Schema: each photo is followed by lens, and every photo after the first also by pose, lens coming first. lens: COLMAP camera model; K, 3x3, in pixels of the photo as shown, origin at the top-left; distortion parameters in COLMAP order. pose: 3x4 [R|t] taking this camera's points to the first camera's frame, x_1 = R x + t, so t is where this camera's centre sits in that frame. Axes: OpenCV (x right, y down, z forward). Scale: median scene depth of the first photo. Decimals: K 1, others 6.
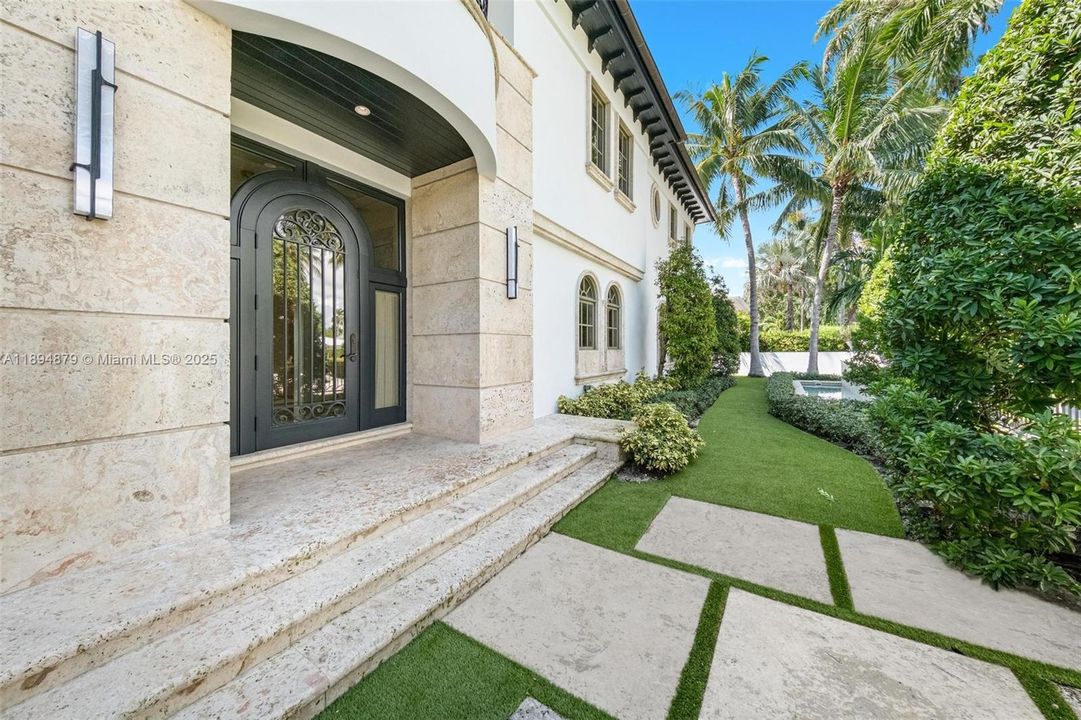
lens RADIAL K [[375.2, 0, 542.0], [0, 375.2, 355.3], [0, 0, 1]] dist [-0.003351, -0.000137]
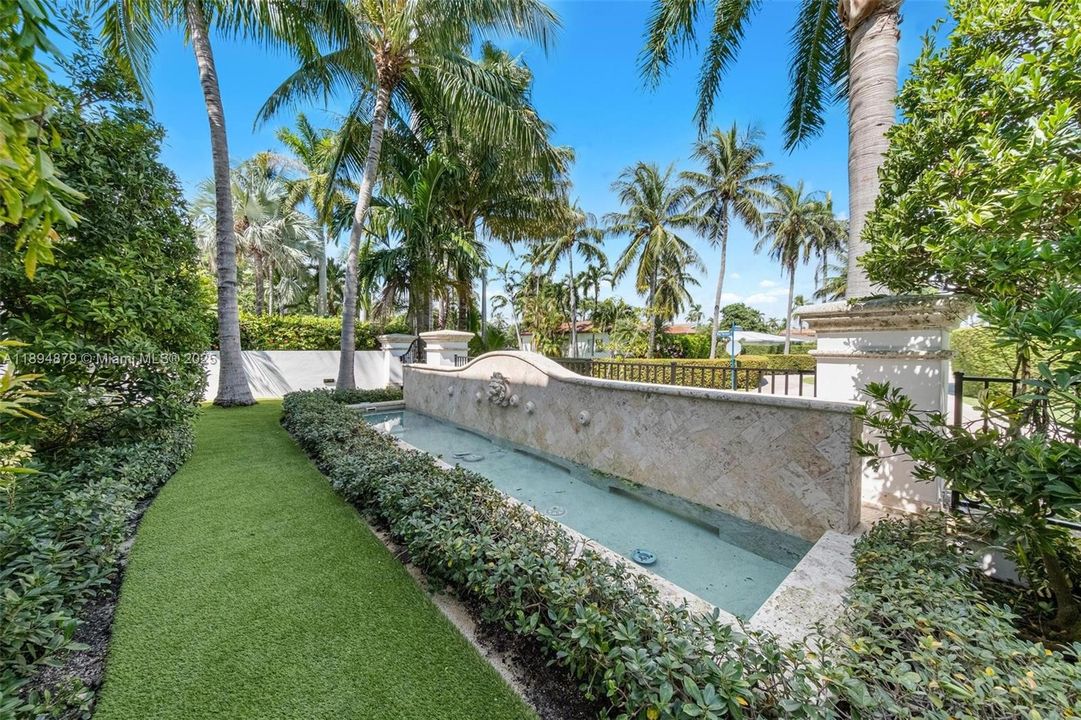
lens RADIAL K [[375.2, 0, 541.6], [0, 375.2, 358.3], [0, 0, 1]] dist [-0.003351, -0.000137]
pose [[0.281485, -0.008967, 0.959524, 0.237802], [0.003107, 0.999960, 0.008434, -0.001231], [-0.959561, 0.000607, 0.281502, 0.501394]]
